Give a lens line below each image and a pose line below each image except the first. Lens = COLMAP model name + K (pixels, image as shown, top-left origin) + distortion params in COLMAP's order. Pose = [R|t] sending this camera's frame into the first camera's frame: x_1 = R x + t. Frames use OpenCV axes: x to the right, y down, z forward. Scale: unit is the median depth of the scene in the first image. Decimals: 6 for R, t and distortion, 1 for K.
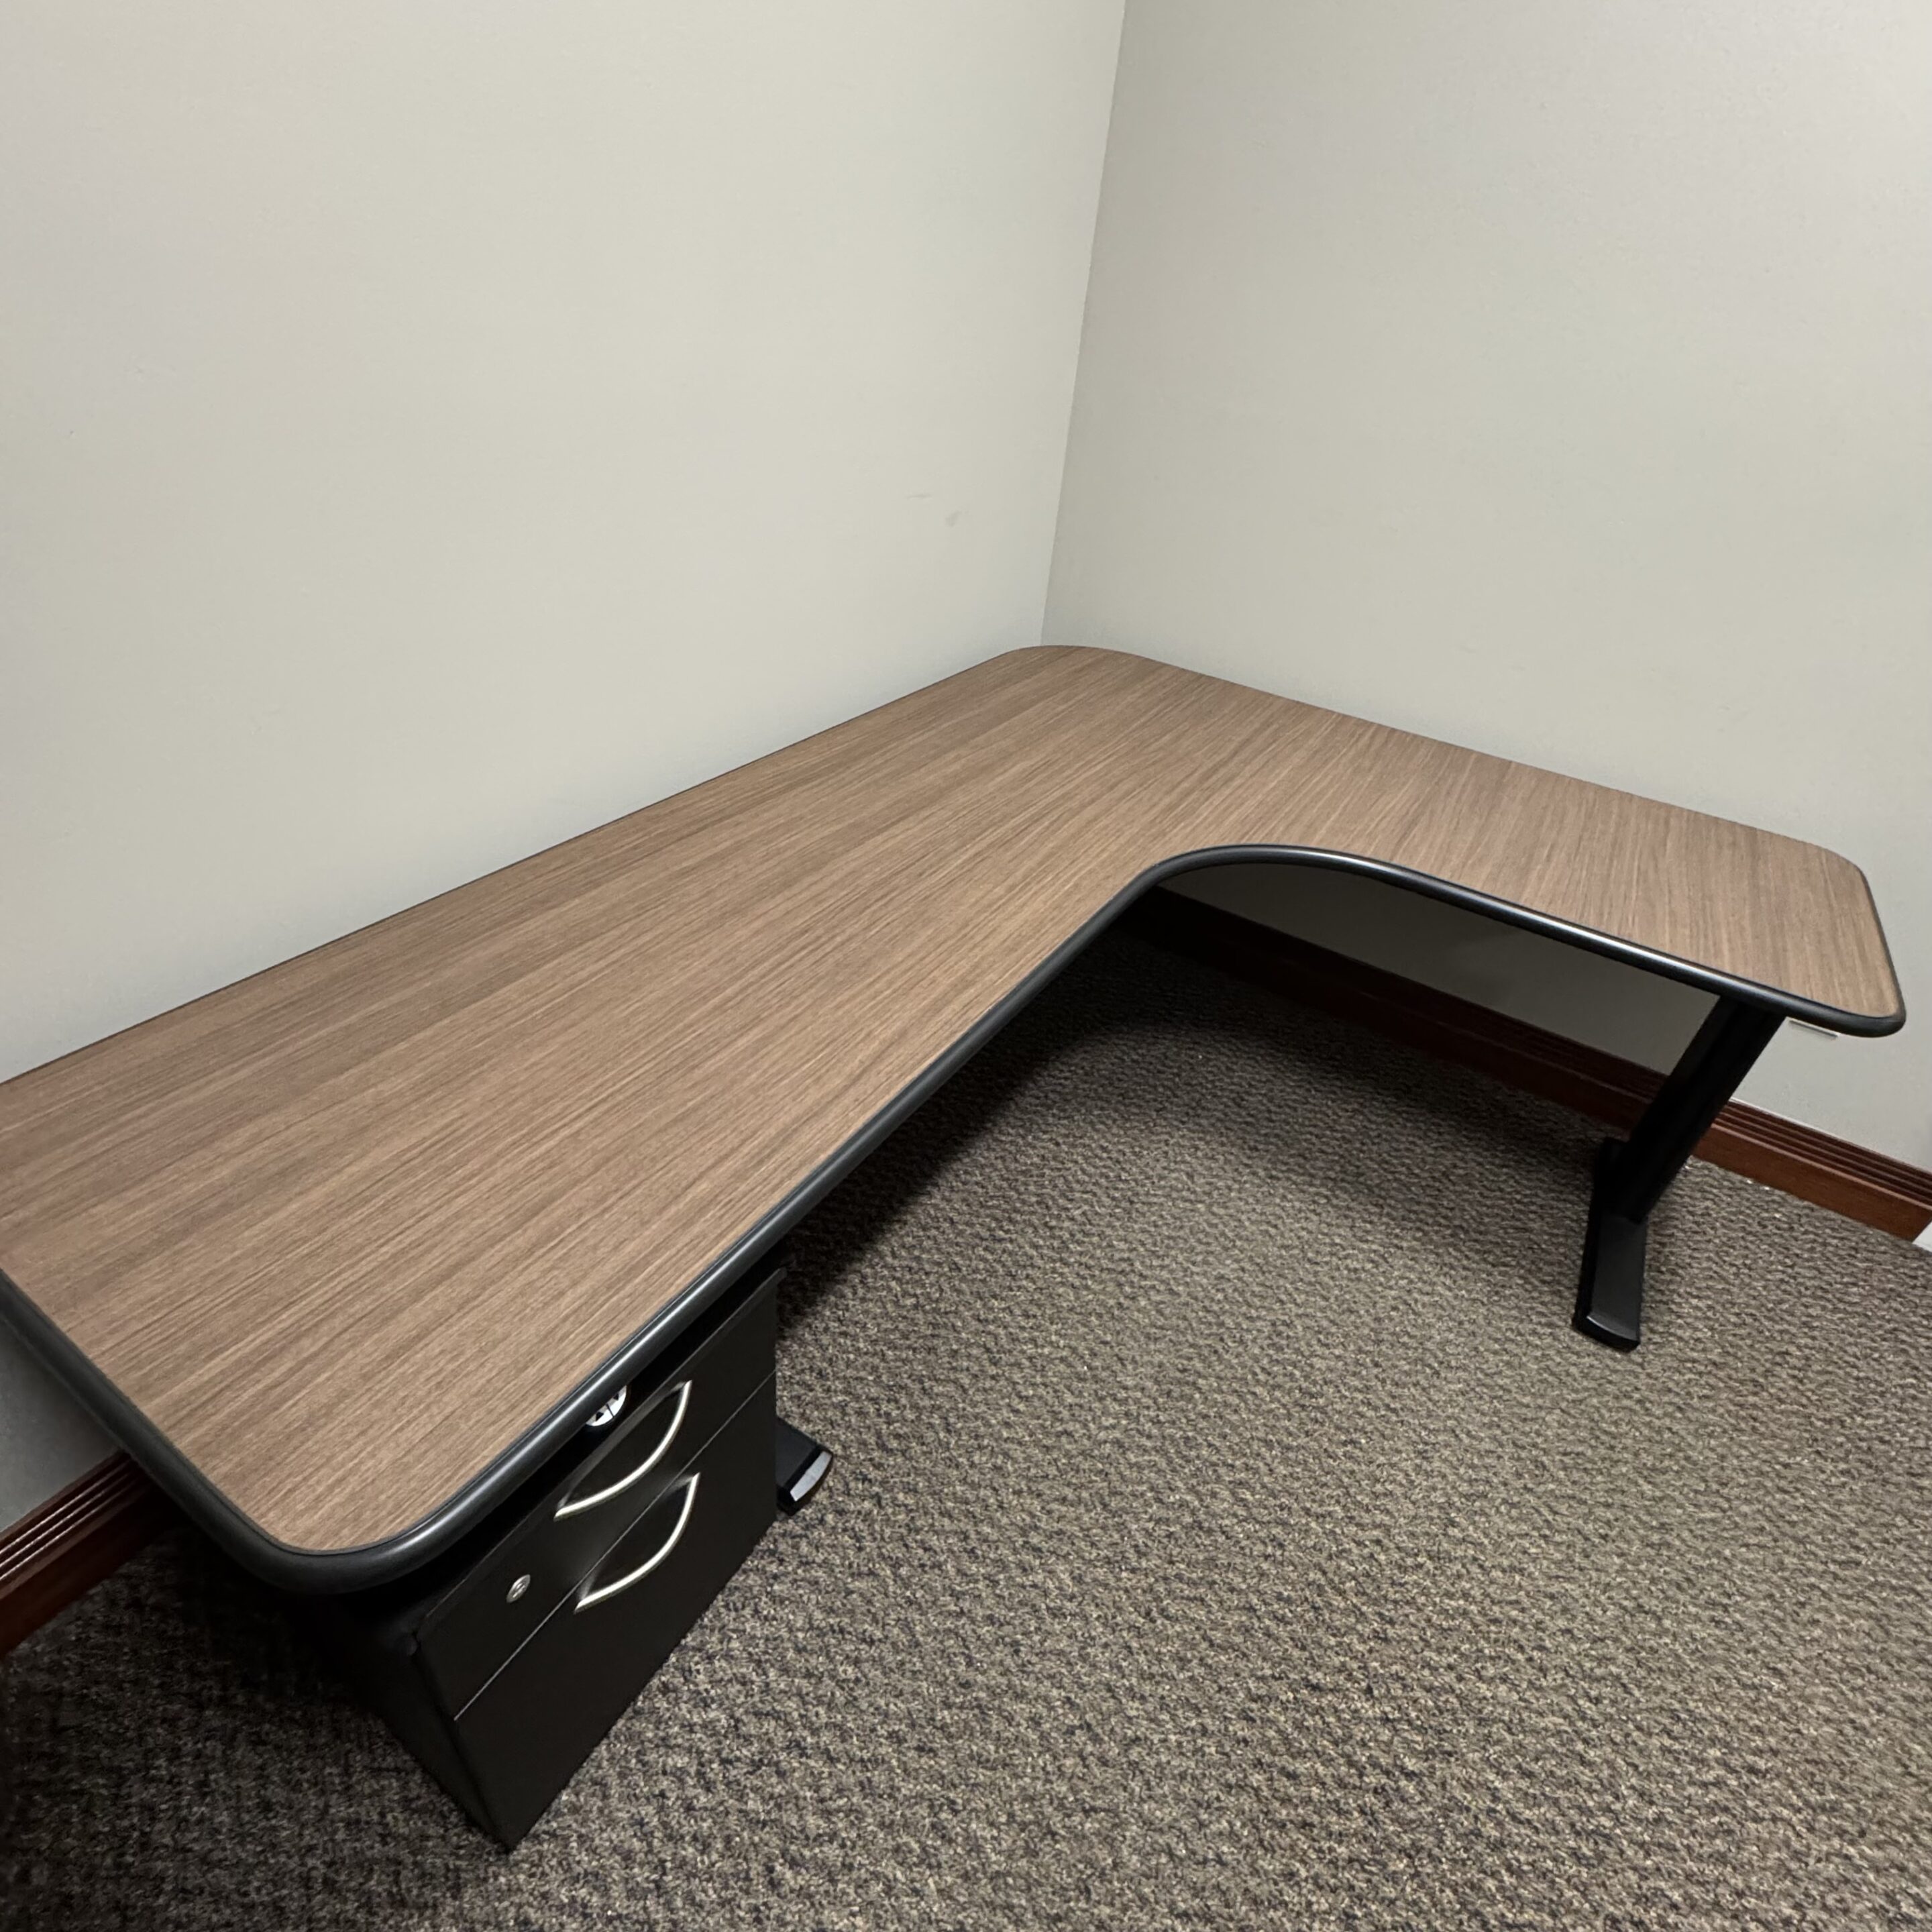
lens RADIAL K [[1020.9, 0, 962.7], [0, 1020.9, 968.5], [0, 0, 1]] dist [-0.001216, -0.000874]
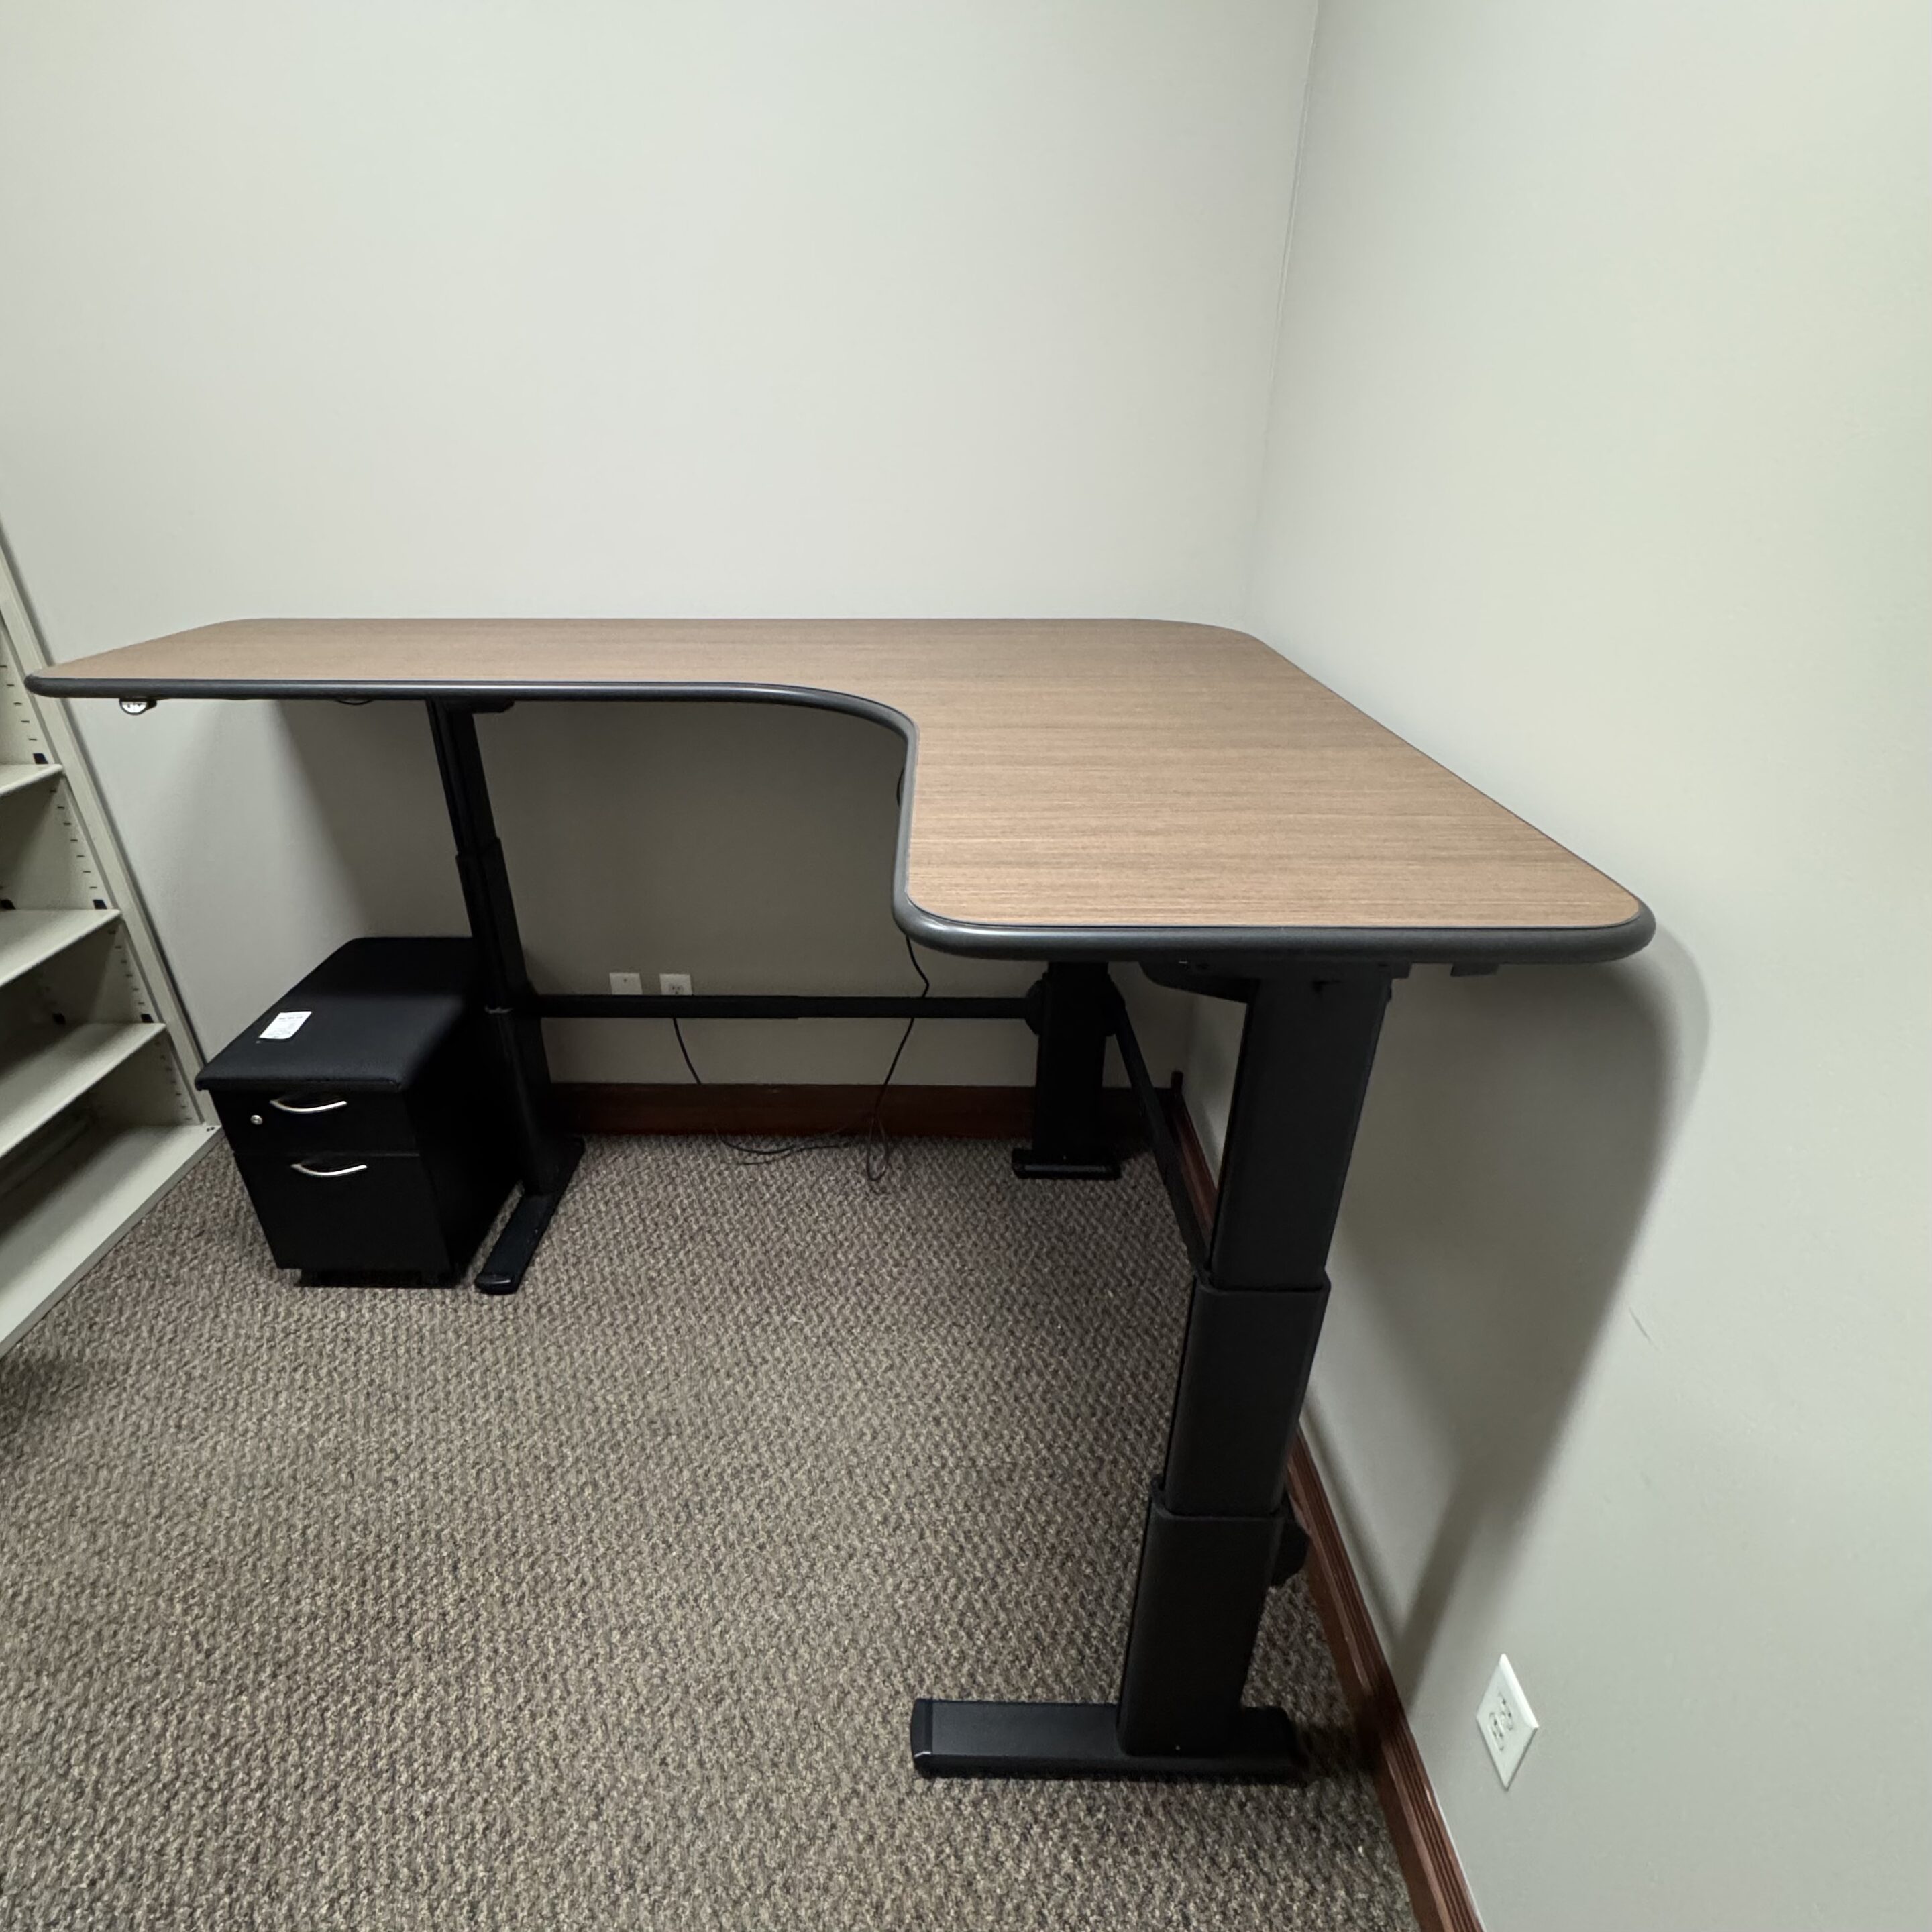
lens RADIAL K [[1067.4, 0, 915.4], [0, 1067.4, 1014.0], [0, 0, 1]] dist [-0.000329, -0.001481]
pose [[0.511853, 0.320531, -0.797036, 1.510856], [-0.442610, 0.893563, 0.075107, -0.337857], [0.736276, 0.314332, 0.599243, 0.338965]]
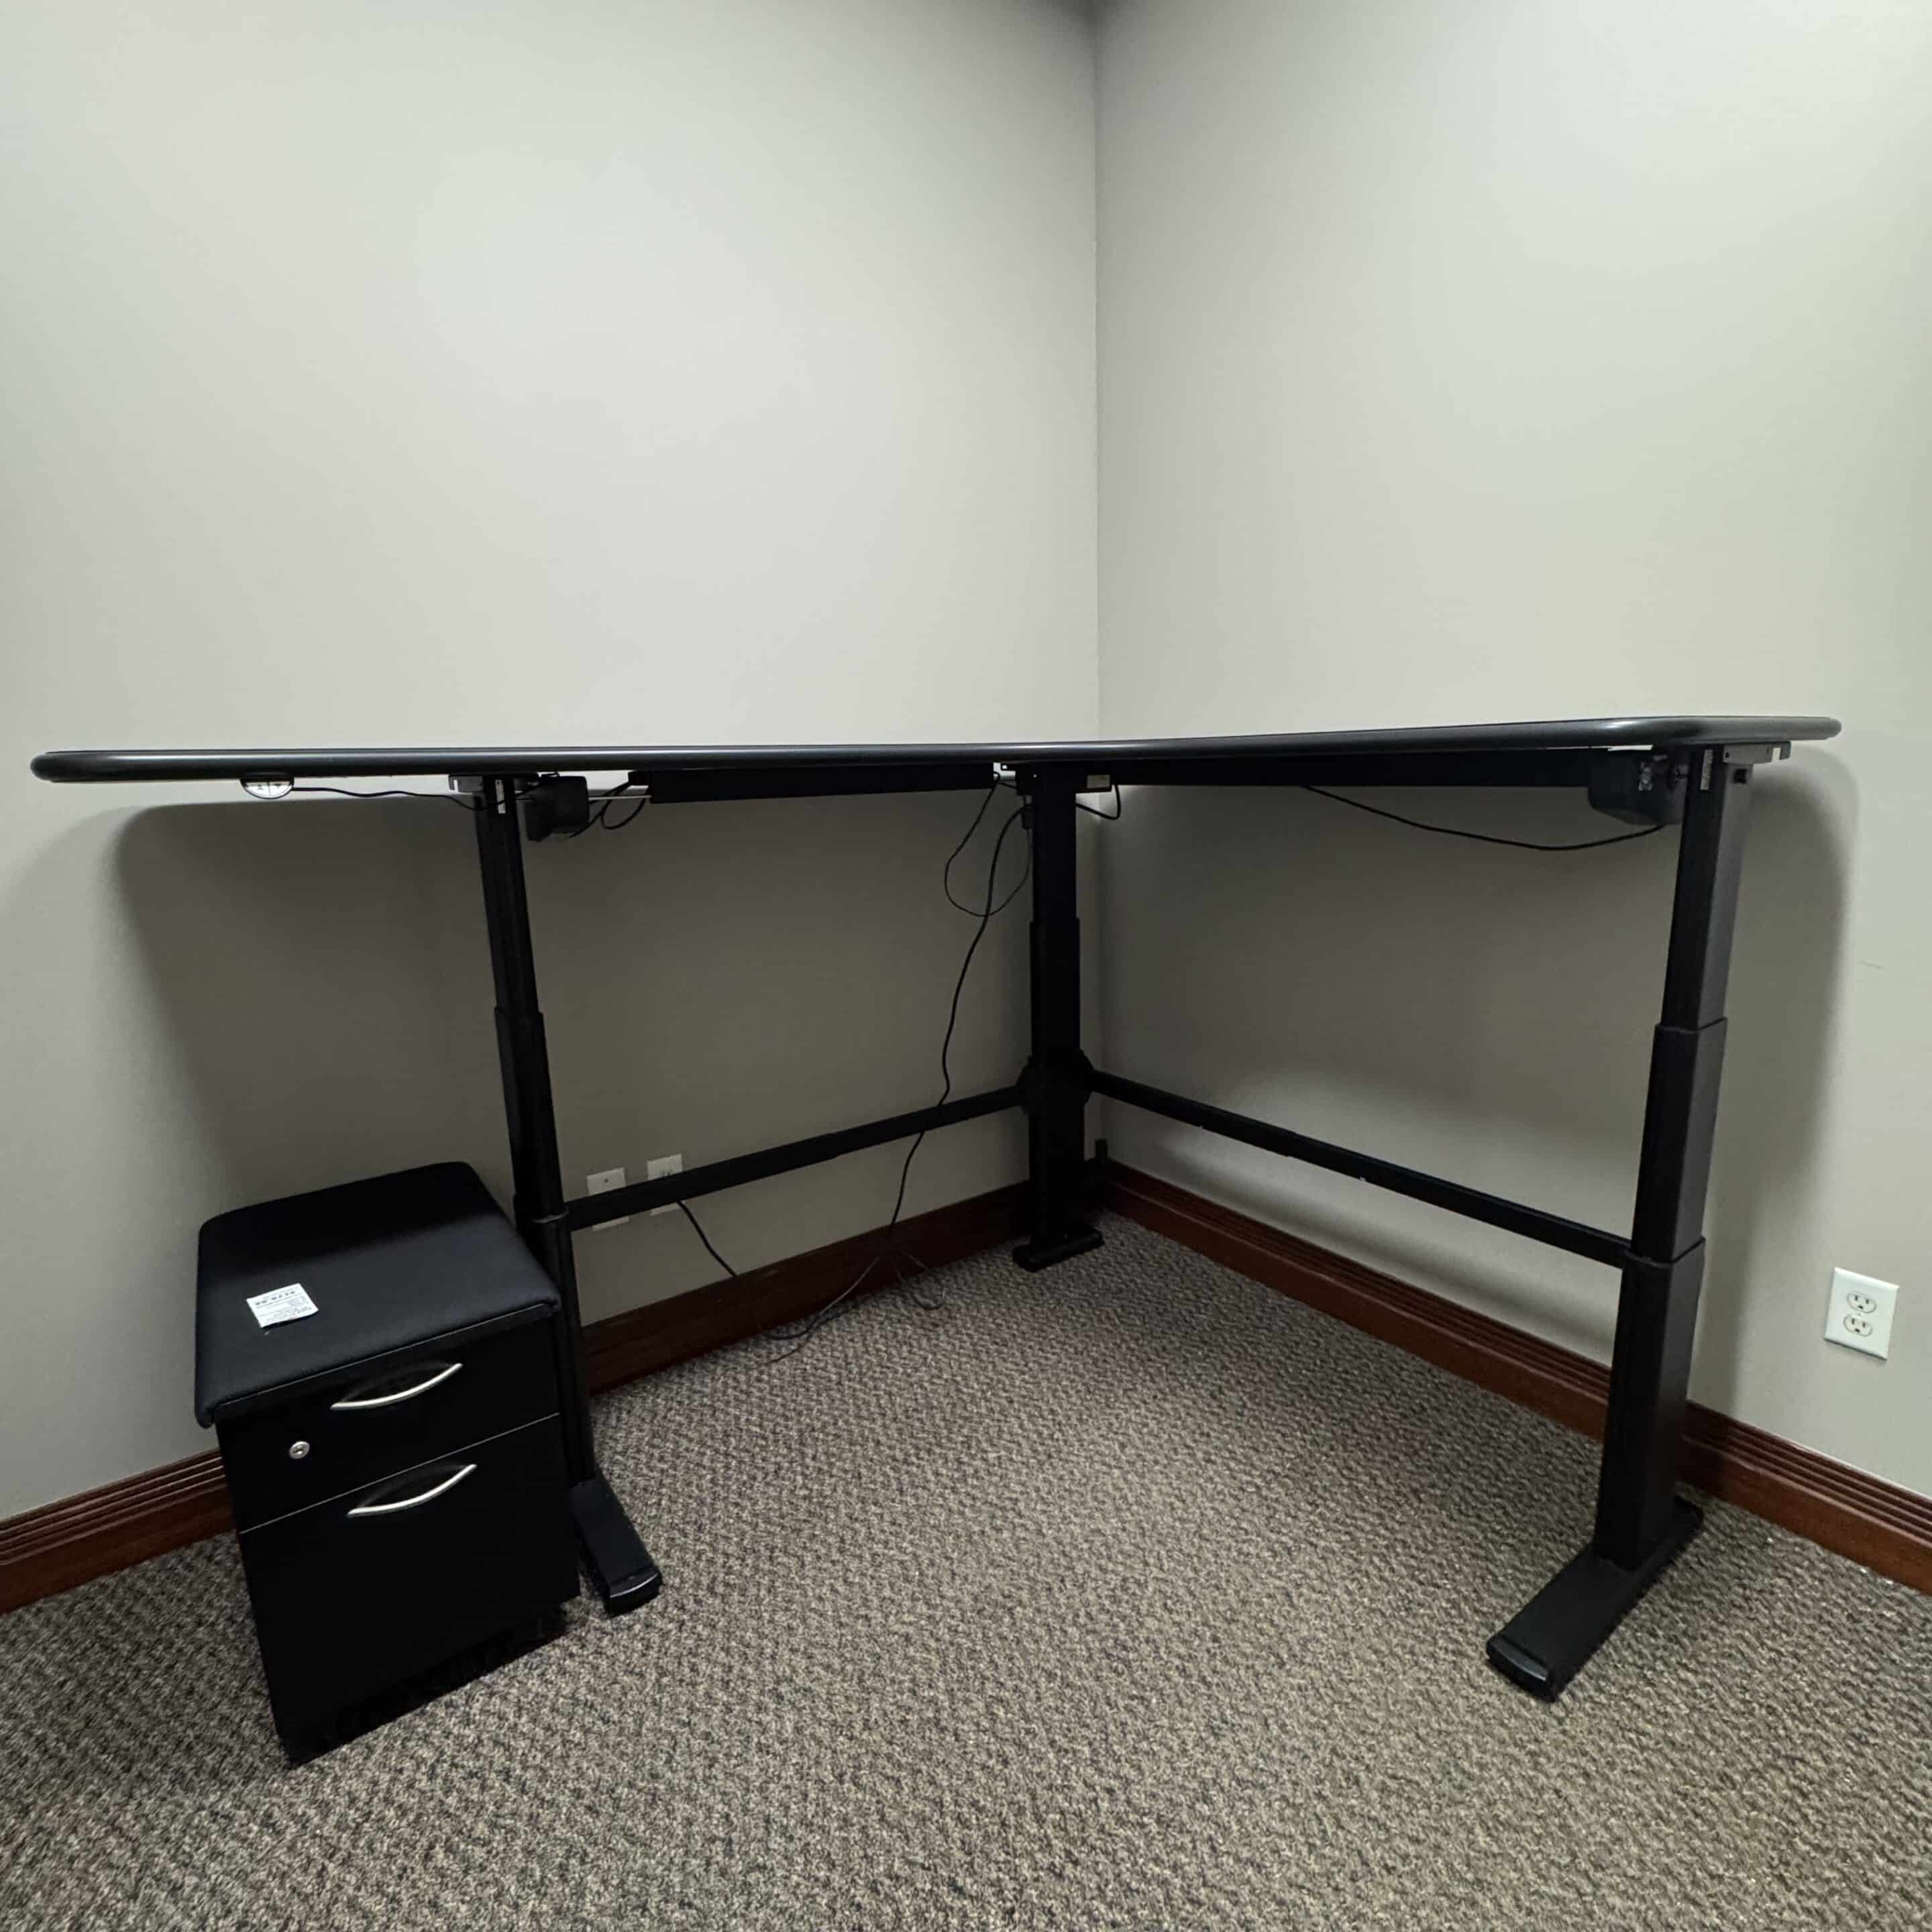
lens RADIAL K [[1020.9, 0, 962.7], [0, 1020.9, 968.5], [0, 0, 1]] dist [-0.001216, -0.000874]
pose [[0.920777, -0.048362, -0.387079, 0.734216], [-0.112820, 0.916863, -0.382928, 0.259903], [0.373417, 0.396262, 0.838770, -0.152807]]
